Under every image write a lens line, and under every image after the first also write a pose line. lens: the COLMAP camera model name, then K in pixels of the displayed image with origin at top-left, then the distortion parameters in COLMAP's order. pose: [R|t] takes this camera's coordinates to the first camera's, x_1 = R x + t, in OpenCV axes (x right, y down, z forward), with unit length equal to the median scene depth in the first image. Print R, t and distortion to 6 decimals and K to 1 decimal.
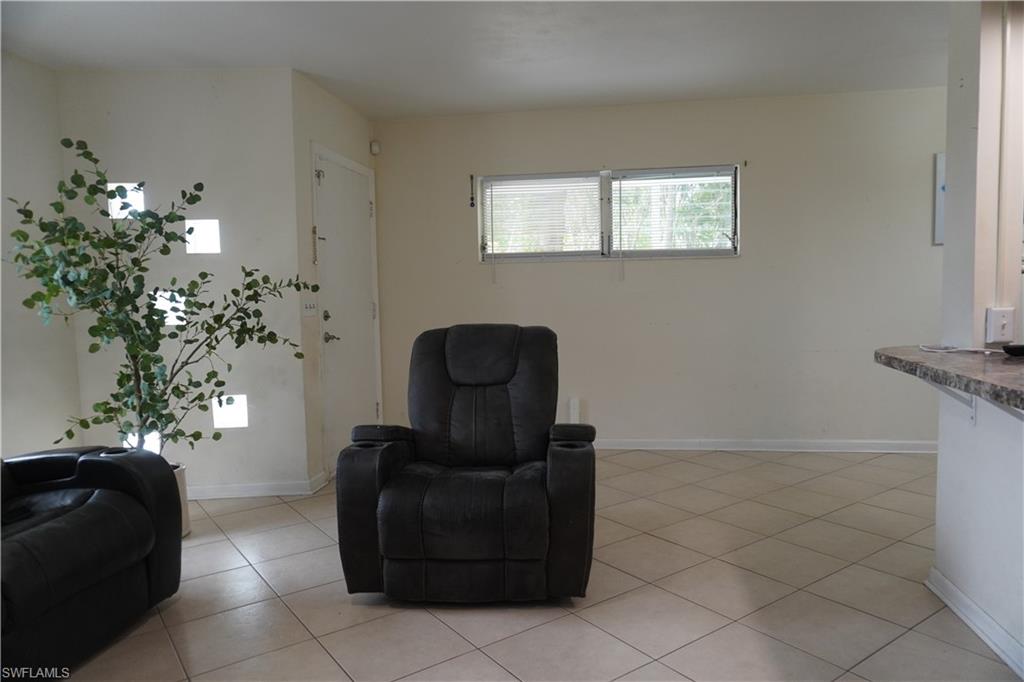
lens RADIAL K [[685.6, 0, 512.0], [0, 685.6, 341.0], [0, 0, 1]] dist [-0.047636, 0.042656]
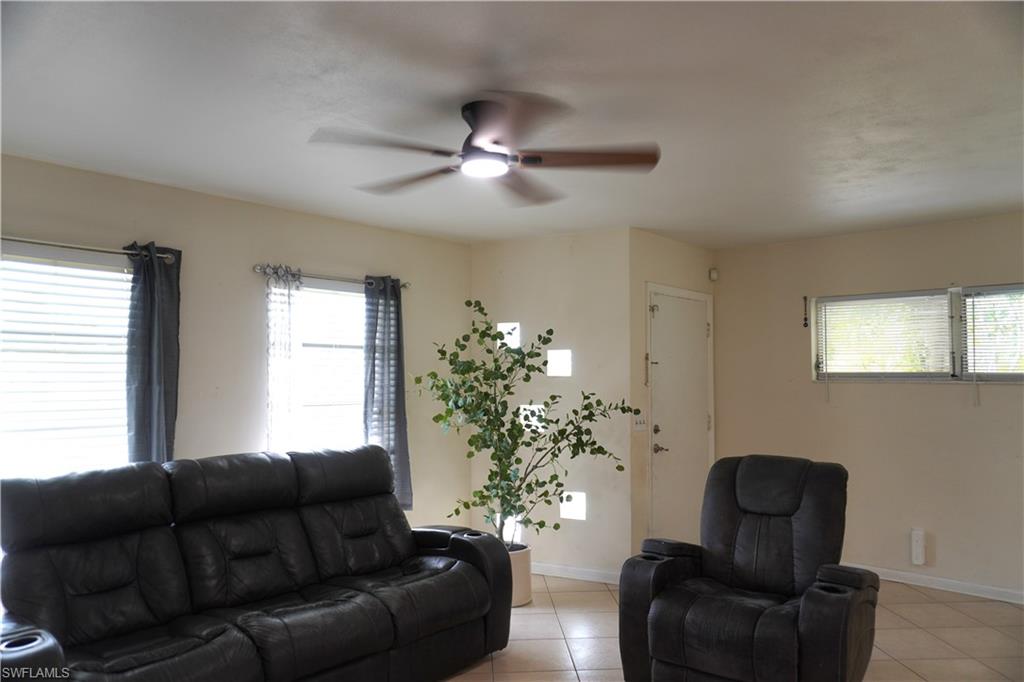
lens RADIAL K [[685.6, 0, 512.0], [0, 685.6, 341.0], [0, 0, 1]] dist [-0.047636, 0.042656]
pose [[0.842479, -0.003978, -0.538715, 0.185692], [-0.057686, 0.993557, -0.097549, -0.076252], [0.535632, 0.113259, 0.836822, -0.139651]]
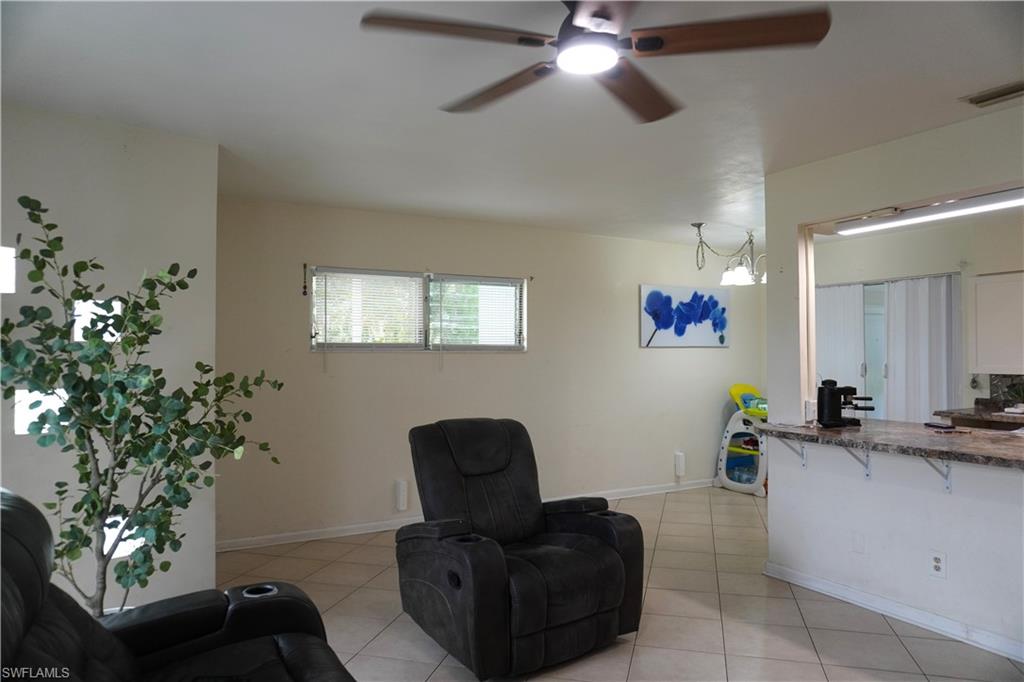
lens RADIAL K [[685.6, 0, 512.0], [0, 685.6, 341.0], [0, 0, 1]] dist [-0.047636, 0.042656]
pose [[0.777866, 0.031290, 0.627650, -0.680153], [0.032783, 0.995379, -0.090251, -0.046979], [-0.627574, 0.090780, 0.773246, 0.077414]]
